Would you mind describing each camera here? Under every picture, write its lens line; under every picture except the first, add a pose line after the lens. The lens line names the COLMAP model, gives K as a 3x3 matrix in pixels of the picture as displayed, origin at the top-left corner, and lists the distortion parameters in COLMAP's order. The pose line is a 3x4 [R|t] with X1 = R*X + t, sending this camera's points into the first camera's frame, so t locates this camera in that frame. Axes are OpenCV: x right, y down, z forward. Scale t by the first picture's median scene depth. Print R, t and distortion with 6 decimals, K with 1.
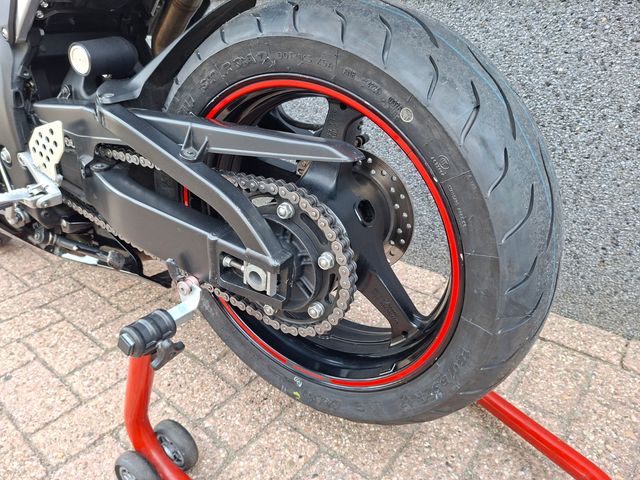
lens RADIAL K [[447.8, 0, 316.4], [0, 447.8, 237.6], [0, 0, 1]] dist [0.052144, -0.062703]
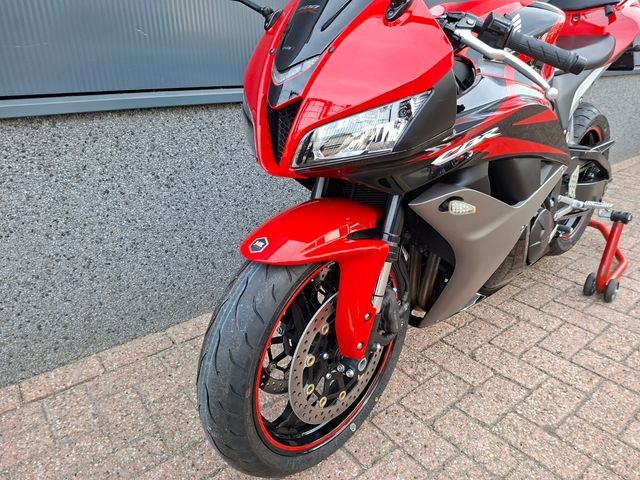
lens RADIAL K [[447.8, 0, 321.1], [0, 447.8, 236.4], [0, 0, 1]] dist [0.052144, -0.062703]
pose [[0.218688, -0.350435, 0.910698, -2.644711], [0.444605, 0.866567, 0.226689, -0.903325], [-0.868621, 0.355326, 0.345313, 1.303366]]
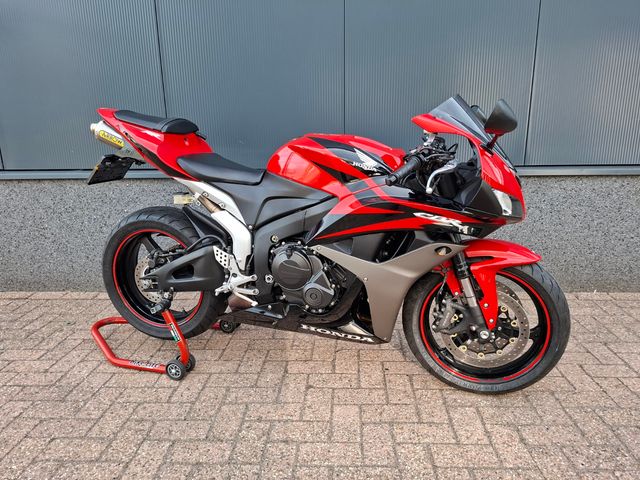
lens RADIAL K [[447.8, 0, 322.5], [0, 447.8, 241.0], [0, 0, 1]] dist [0.052144, -0.062703]
pose [[0.807226, -0.146807, 0.571694, -2.555338], [0.265531, 0.955352, -0.129598, -0.080373], [-0.527143, 0.256418, 0.810167, -0.848215]]
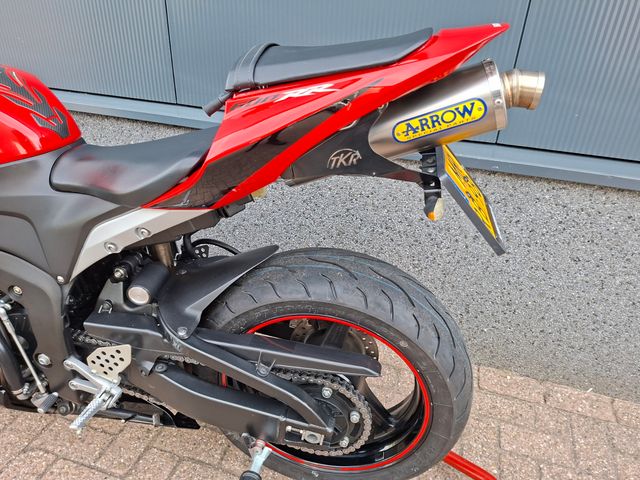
lens RADIAL K [[447.8, 0, 319.5], [0, 447.8, 241.1], [0, 0, 1]] dist [0.052144, -0.062703]
pose [[0.926399, -0.137742, 0.350444, -0.430552], [0.117203, 0.989939, 0.079269, -0.535693], [-0.357837, -0.032361, 0.933223, -0.352505]]
